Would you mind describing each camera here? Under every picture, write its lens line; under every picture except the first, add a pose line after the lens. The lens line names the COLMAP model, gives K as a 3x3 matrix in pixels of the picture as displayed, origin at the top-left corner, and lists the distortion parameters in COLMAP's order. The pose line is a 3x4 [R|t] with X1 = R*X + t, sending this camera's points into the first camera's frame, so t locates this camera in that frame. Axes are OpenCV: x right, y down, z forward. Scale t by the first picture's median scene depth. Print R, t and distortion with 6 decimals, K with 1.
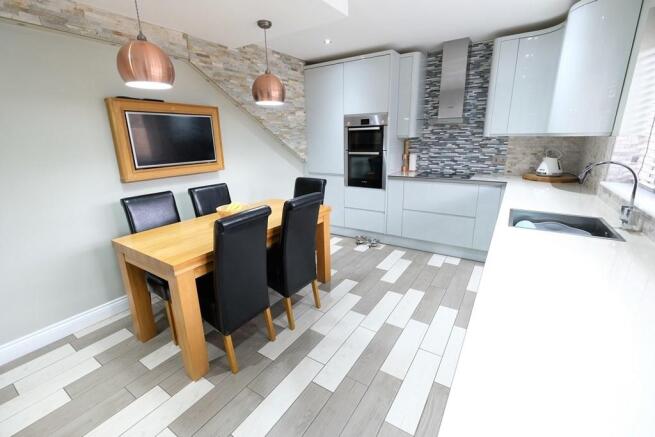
lens RADIAL K [[285.0, 0, 328.4], [0, 285.0, 215.9], [0, 0, 1]] dist [0.001297, 0.000130]
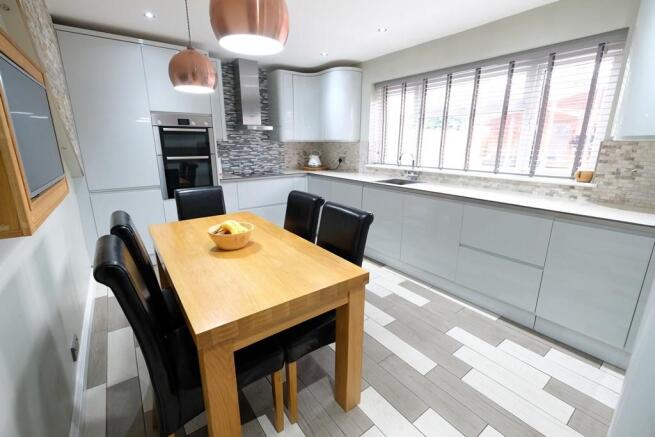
lens RADIAL K [[285.0, 0, 331.4], [0, 285.0, 214.1], [0, 0, 1]] dist [0.001297, 0.000130]
pose [[0.341053, -0.210634, 0.916142, -0.651404], [0.243362, 0.961132, 0.130382, -0.070214], [-0.907997, 0.178487, 0.379057, 0.346364]]
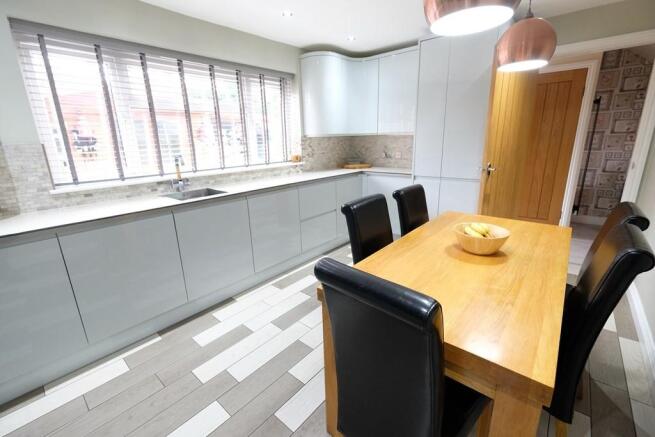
lens RADIAL K [[285.0, 0, 331.7], [0, 285.0, 214.6], [0, 0, 1]] dist [0.001297, 0.000130]
pose [[-0.992345, 0.015351, 0.122540, -0.057001], [0.075232, 0.862029, 0.501245, -0.294891], [-0.097938, 0.506627, -0.856585, 1.136823]]
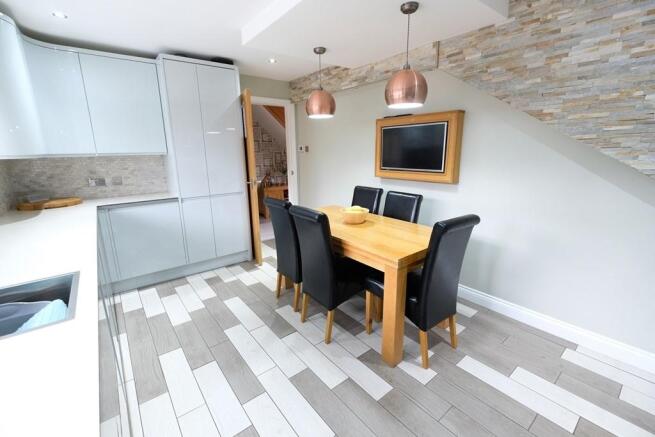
lens RADIAL K [[285.0, 0, 327.3], [0, 285.0, 214.9], [0, 0, 1]] dist [0.001297, 0.000130]
pose [[-0.316273, 0.241687, -0.917365, 0.526030], [-0.230825, 0.918337, 0.321523, -0.250548], [0.920158, 0.313440, -0.234658, 0.843727]]
